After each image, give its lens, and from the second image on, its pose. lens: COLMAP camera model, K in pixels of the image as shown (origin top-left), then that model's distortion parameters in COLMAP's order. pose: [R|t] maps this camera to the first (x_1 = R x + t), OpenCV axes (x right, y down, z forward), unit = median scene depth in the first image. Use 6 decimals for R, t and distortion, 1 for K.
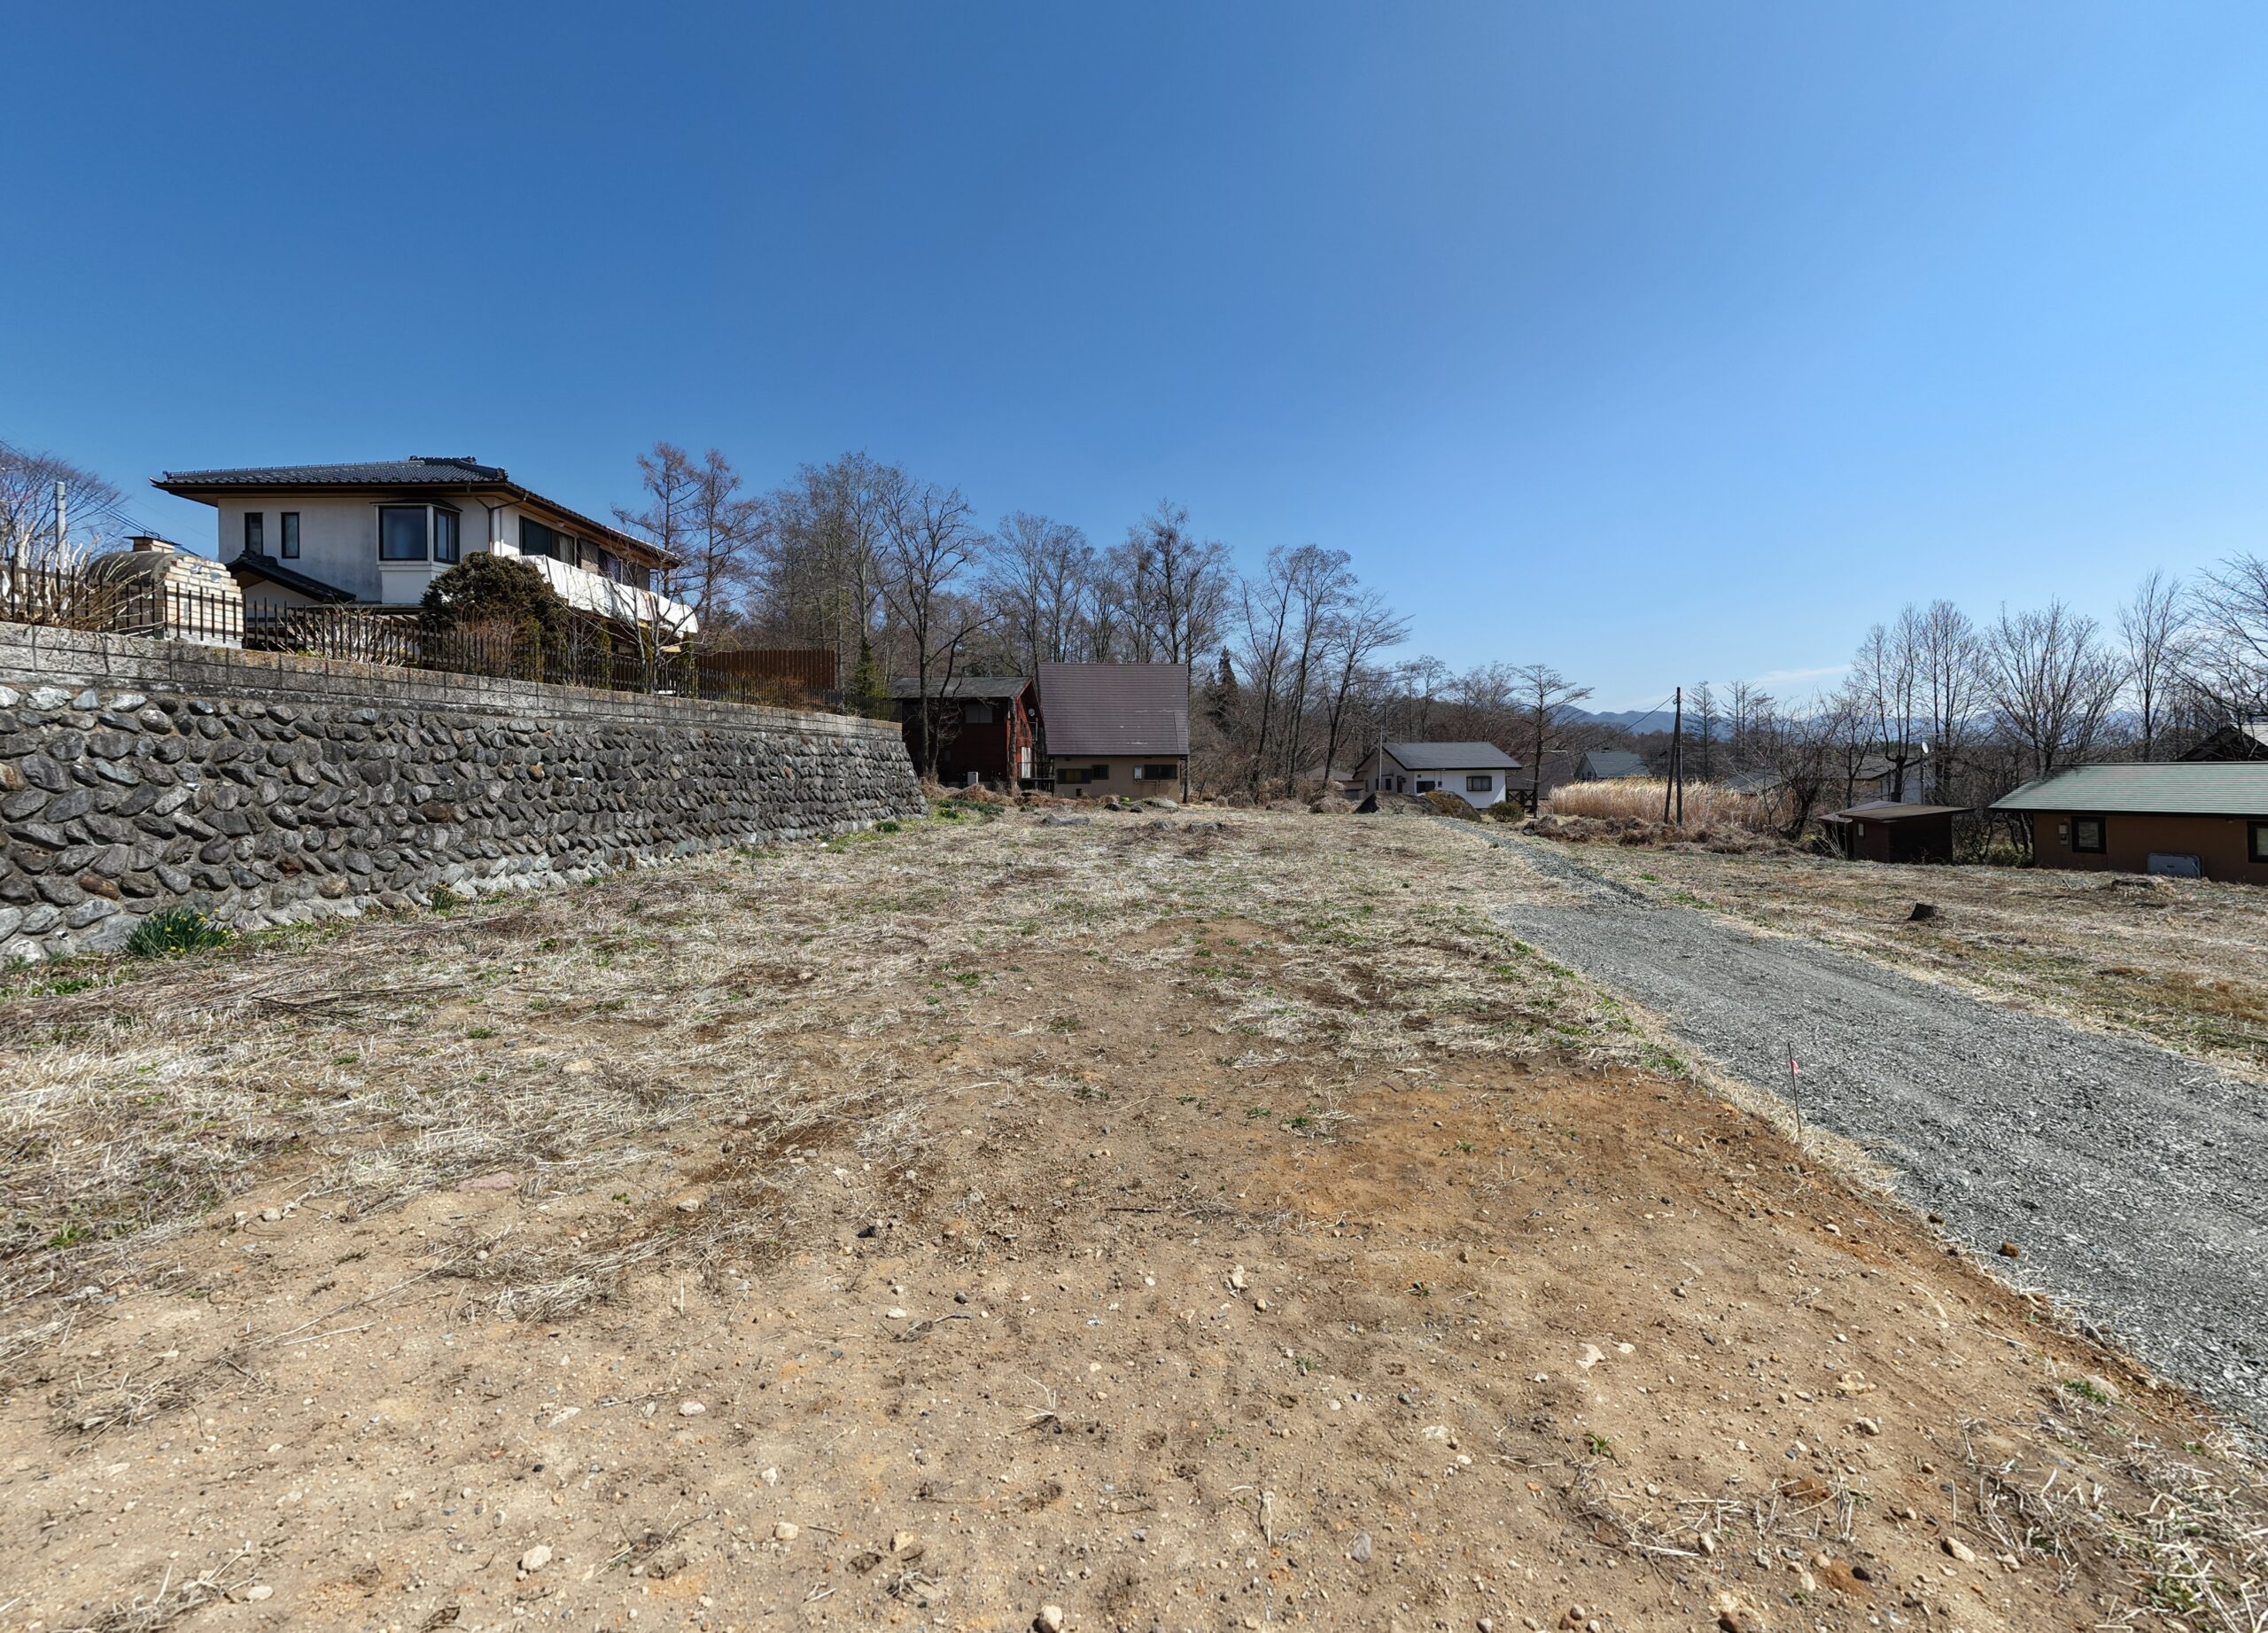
lens RADIAL K [[1610.5, 0, 1134.4], [0, 1610.5, 817.1], [0, 0, 1]] dist [0.053945, 0.001448]
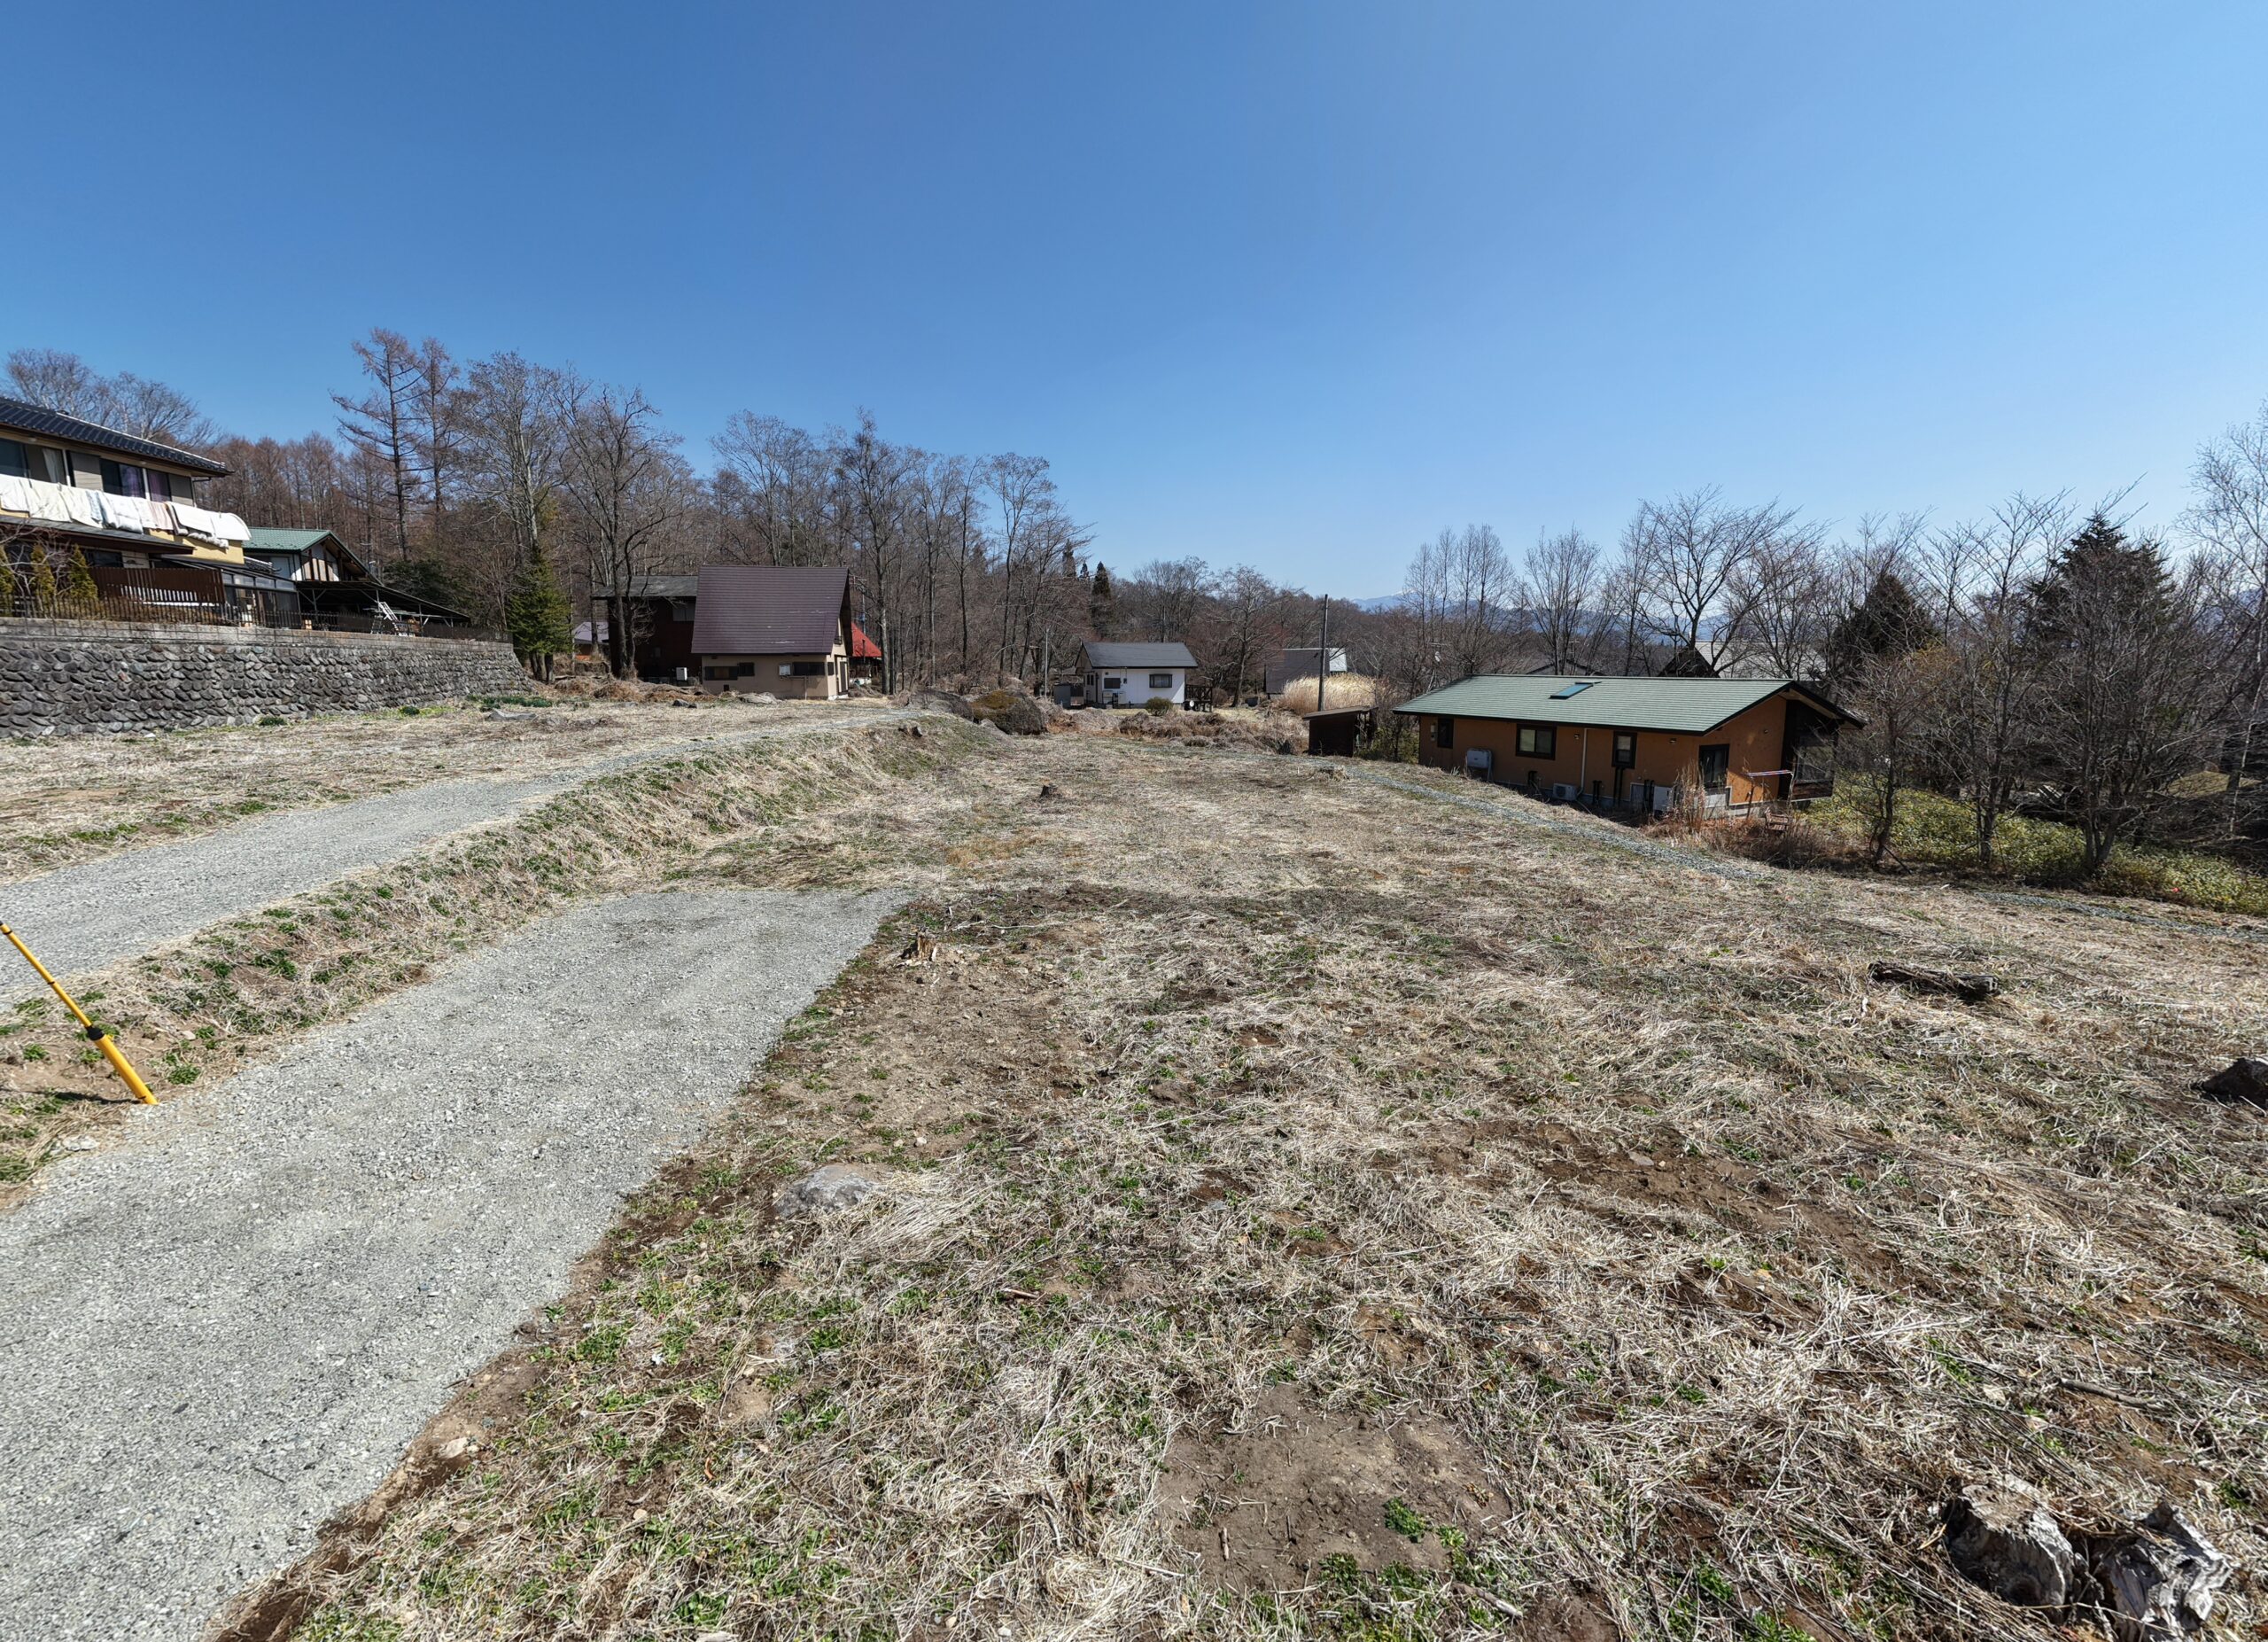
lens RADIAL K [[1610.6, 0, 1133.5], [0, 1610.6, 829.4], [0, 0, 1]] dist [0.053945, 0.001448]
pose [[0.996875, 0.000391, 0.078998, 0.115431], [-0.006314, 0.997183, 0.074746, -0.002693], [-0.078746, -0.075012, 0.994069, -0.075790]]
